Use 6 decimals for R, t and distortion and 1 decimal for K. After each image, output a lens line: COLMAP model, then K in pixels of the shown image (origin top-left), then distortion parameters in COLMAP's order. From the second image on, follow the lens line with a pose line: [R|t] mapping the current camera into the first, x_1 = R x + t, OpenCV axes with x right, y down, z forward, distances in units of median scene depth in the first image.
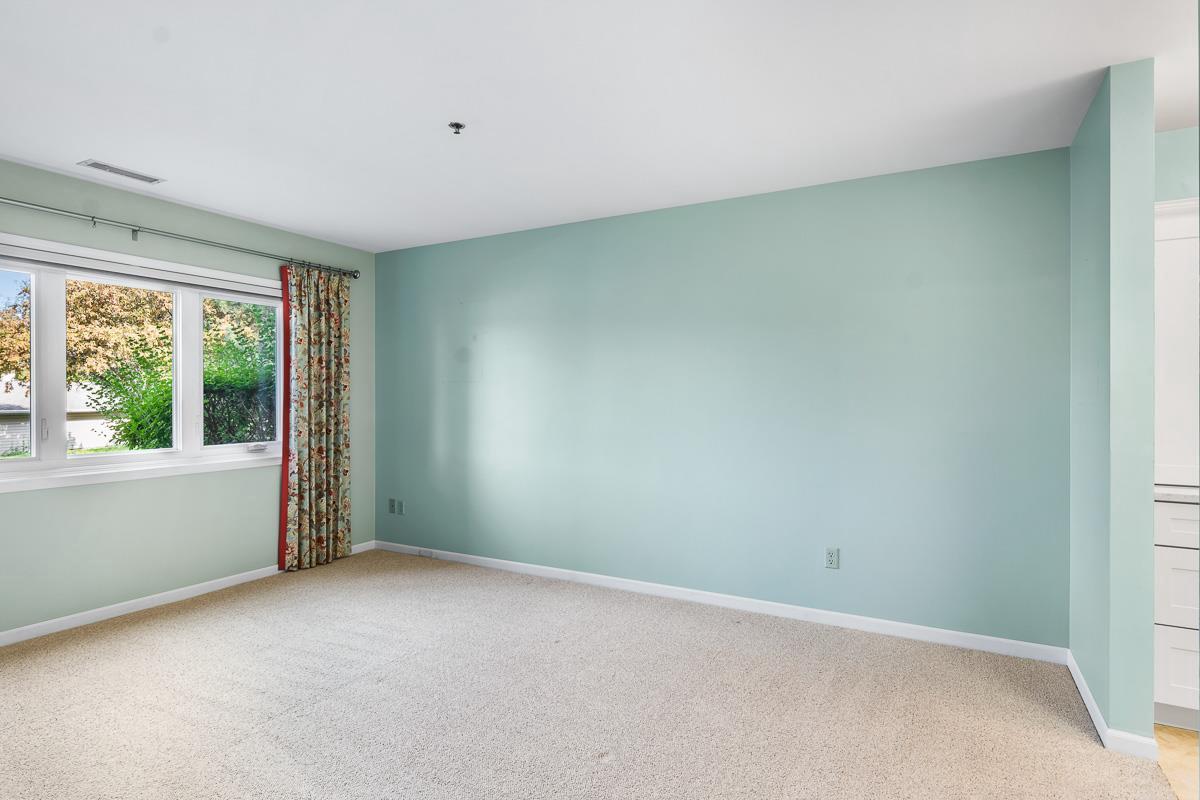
lens RADIAL K [[638.6, 0, 600.0], [0, 638.6, 400.0], [0, 0, 1]] dist [0.003461, 0.000099]
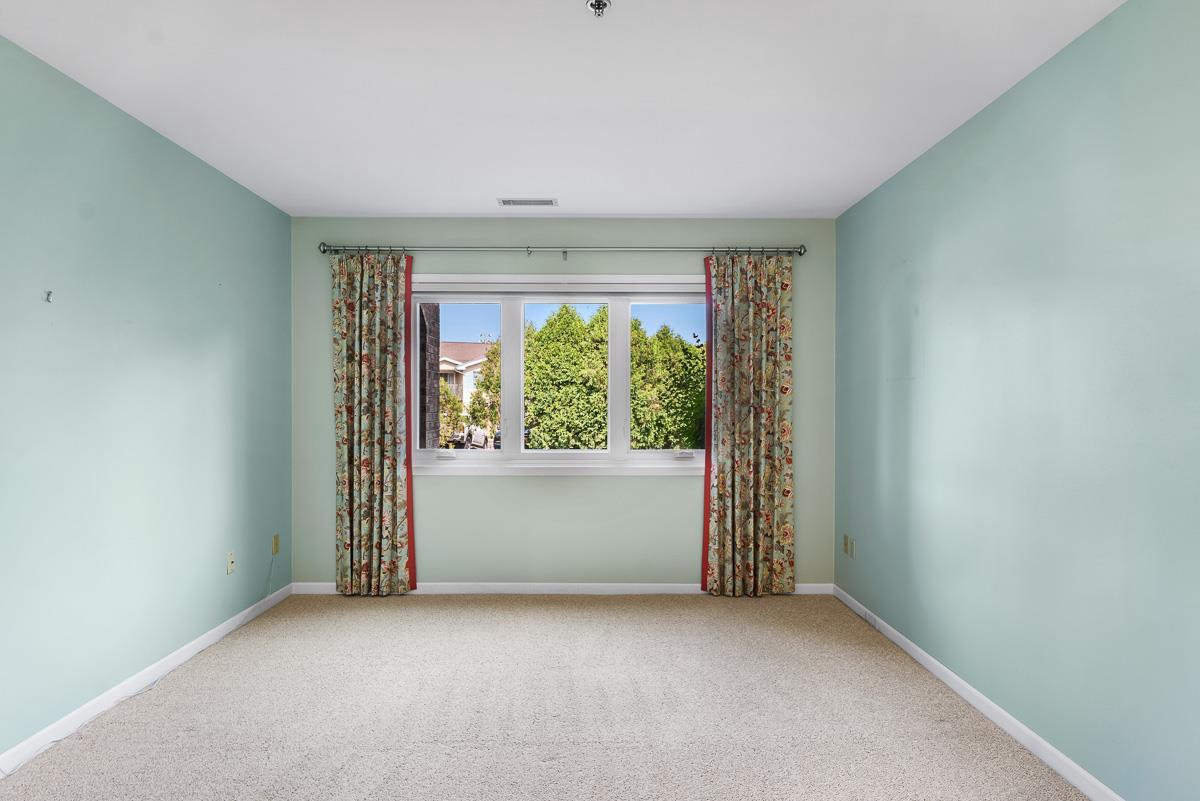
lens RADIAL K [[658.7, 0, 600.0], [0, 658.7, 400.5], [0, 0, 1]] dist [-0.003998, 0.001016]
pose [[0.485541, 0.000860, -0.874213, 0.246551], [-0.006574, 0.999975, -0.002668, -0.002299], [0.874189, 0.007042, 0.485535, 0.403790]]
